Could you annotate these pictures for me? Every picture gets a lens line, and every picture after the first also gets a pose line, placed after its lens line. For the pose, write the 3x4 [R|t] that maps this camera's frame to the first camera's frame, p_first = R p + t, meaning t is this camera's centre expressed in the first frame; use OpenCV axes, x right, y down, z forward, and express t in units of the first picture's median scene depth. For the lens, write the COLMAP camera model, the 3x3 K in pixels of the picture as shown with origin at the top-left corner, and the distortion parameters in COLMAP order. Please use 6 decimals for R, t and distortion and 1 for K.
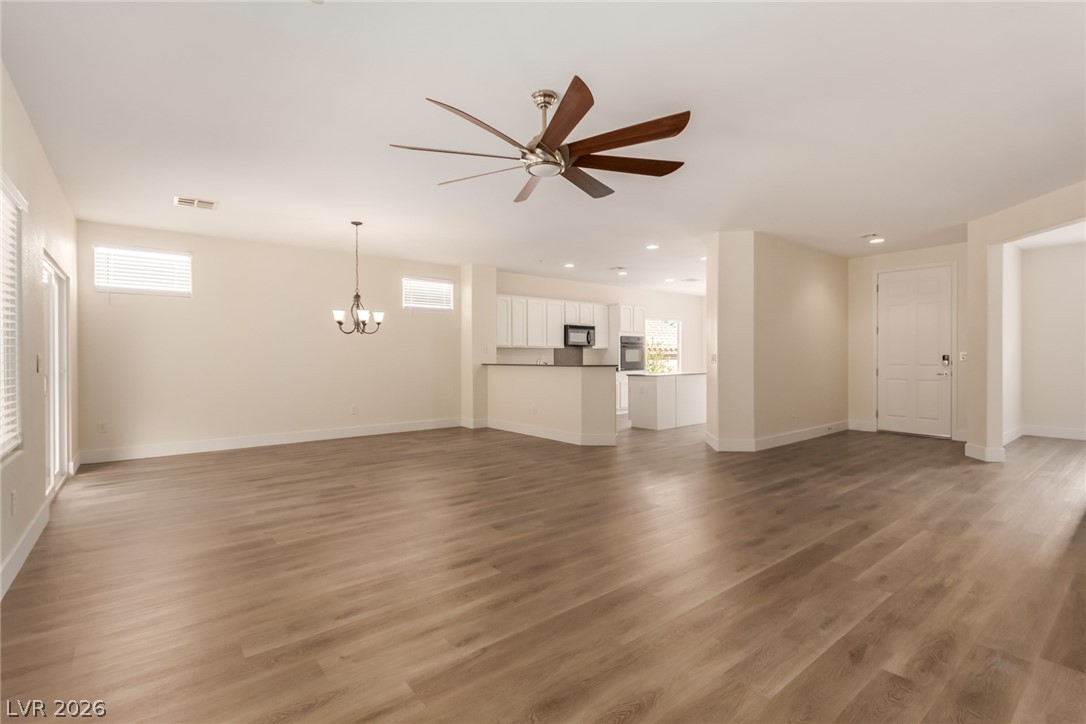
lens RADIAL K [[508.1, 0, 544.6], [0, 508.1, 356.7], [0, 0, 1]] dist [-0.000899, 0.000233]
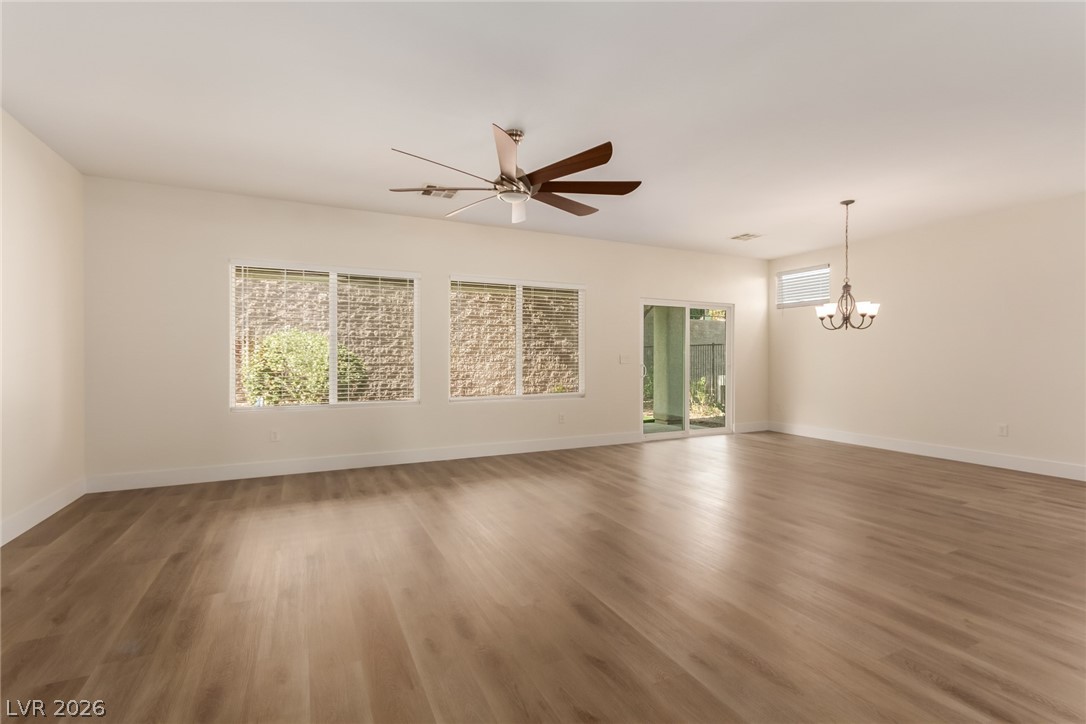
lens RADIAL K [[501.7, 0, 559.1], [0, 501.7, 363.5], [0, 0, 1]] dist [-0.000961, -0.000184]
pose [[-0.200156, 0.017468, -0.979608, 0.337272], [0.003846, 0.999847, 0.017043, -0.002325], [0.979756, -0.000356, -0.200193, 0.404617]]
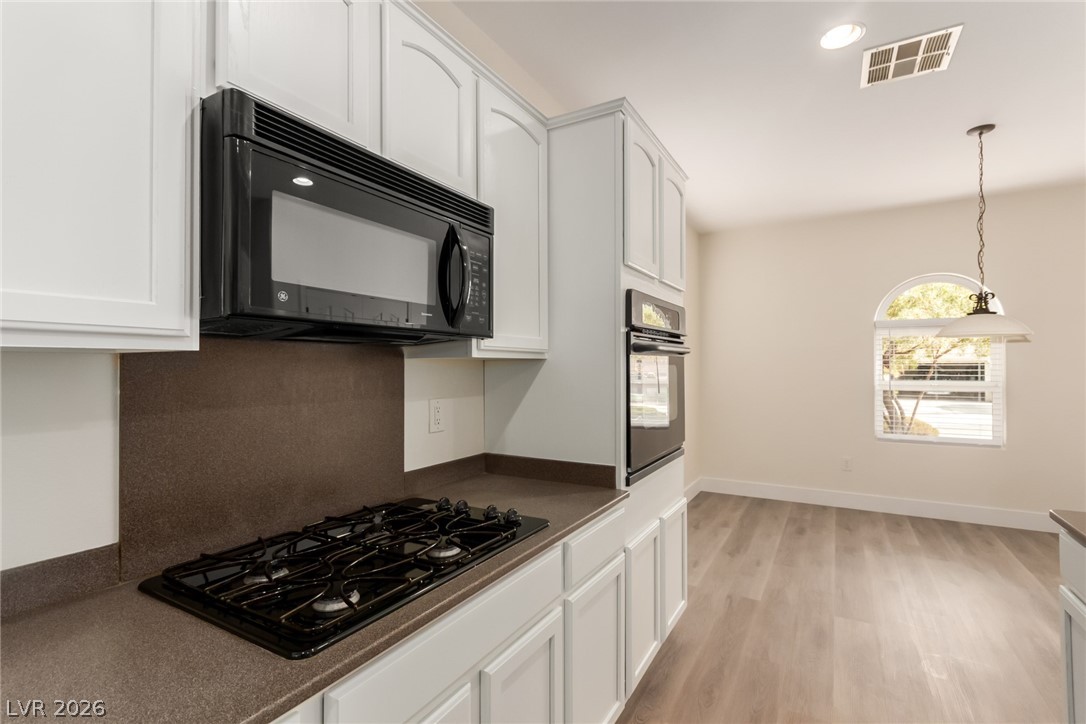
lens RADIAL K [[499.4, 0, 546.4], [0, 499.4, 361.7], [0, 0, 1]] dist [0.003477, 0.001144]
pose [[0.933028, 0.006158, 0.359751, 0.063376], [-0.002891, 0.999950, -0.009617, -0.014327], [-0.359792, 0.007933, 0.932999, 0.878731]]
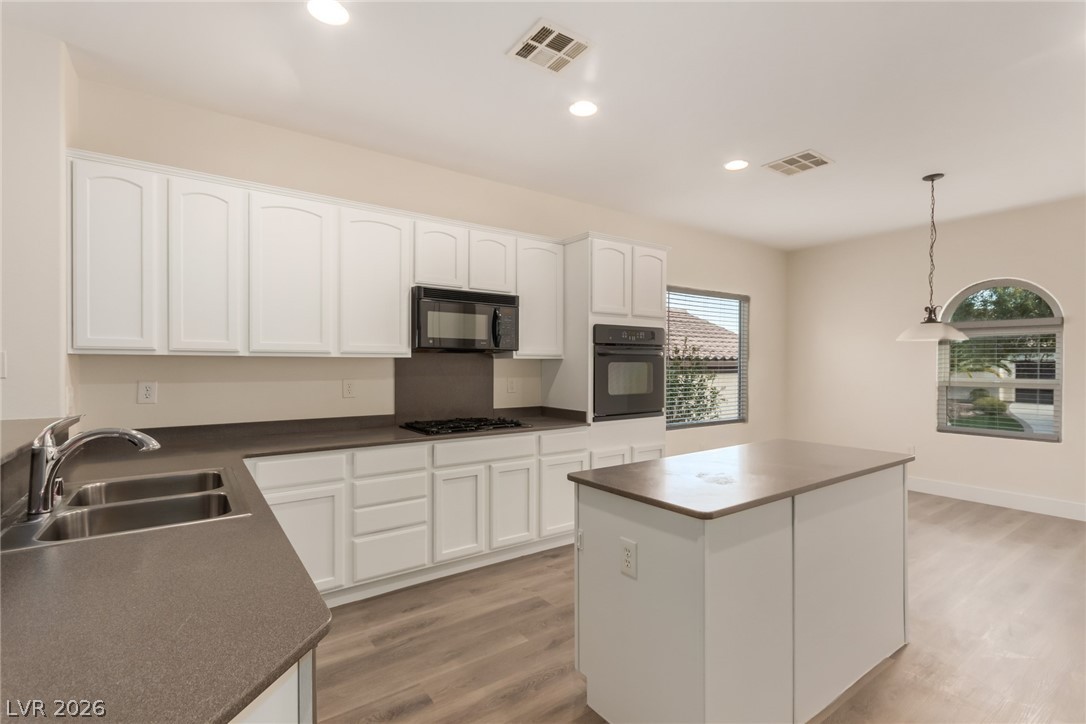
lens RADIAL K [[497.0, 0, 543.3], [0, 497.0, 367.1], [0, 0, 1]] dist [0.004948, 0.000365]
pose [[0.997600, 0.008408, -0.068731, 0.143836], [-0.007739, 0.999920, 0.010003, -0.014640], [0.068810, -0.009447, 0.997585, 0.672971]]
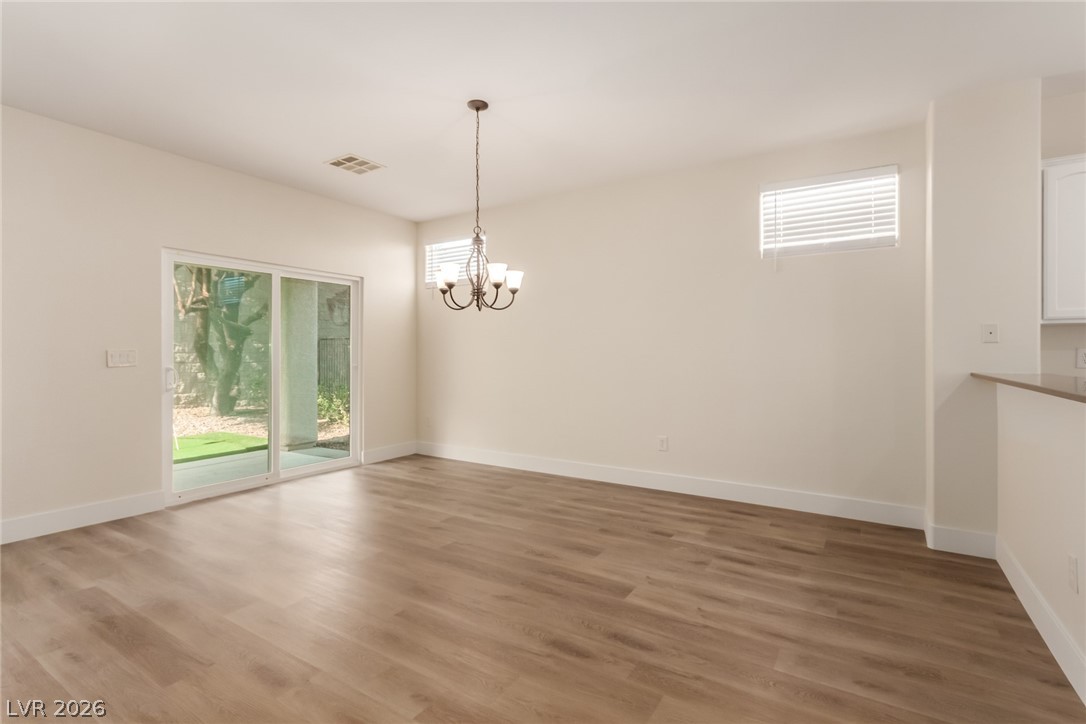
lens RADIAL K [[508.1, 0, 544.6], [0, 508.1, 356.7], [0, 0, 1]] dist [-0.000899, 0.000233]
pose [[0.319015, 0.008736, -0.947709, 0.099374], [-0.001921, 0.999961, 0.008571, -0.000201], [0.947748, -0.000914, 0.319019, 0.525354]]
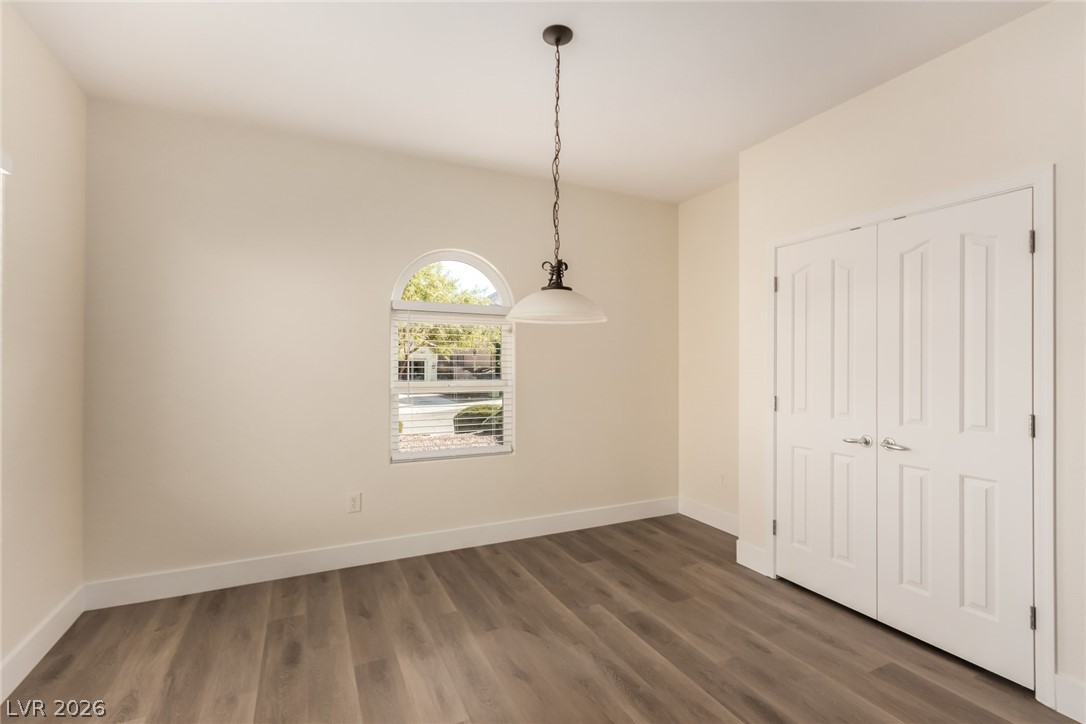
lens RADIAL K [[505.8, 0, 555.2], [0, 505.8, 359.0], [0, 0, 1]] dist [0.000080, -0.000406]
pose [[0.214446, 0.013474, 0.976643, 0.197360], [-0.005328, 0.999906, -0.012626, -0.013941], [-0.976721, -0.002496, 0.214497, 1.014140]]
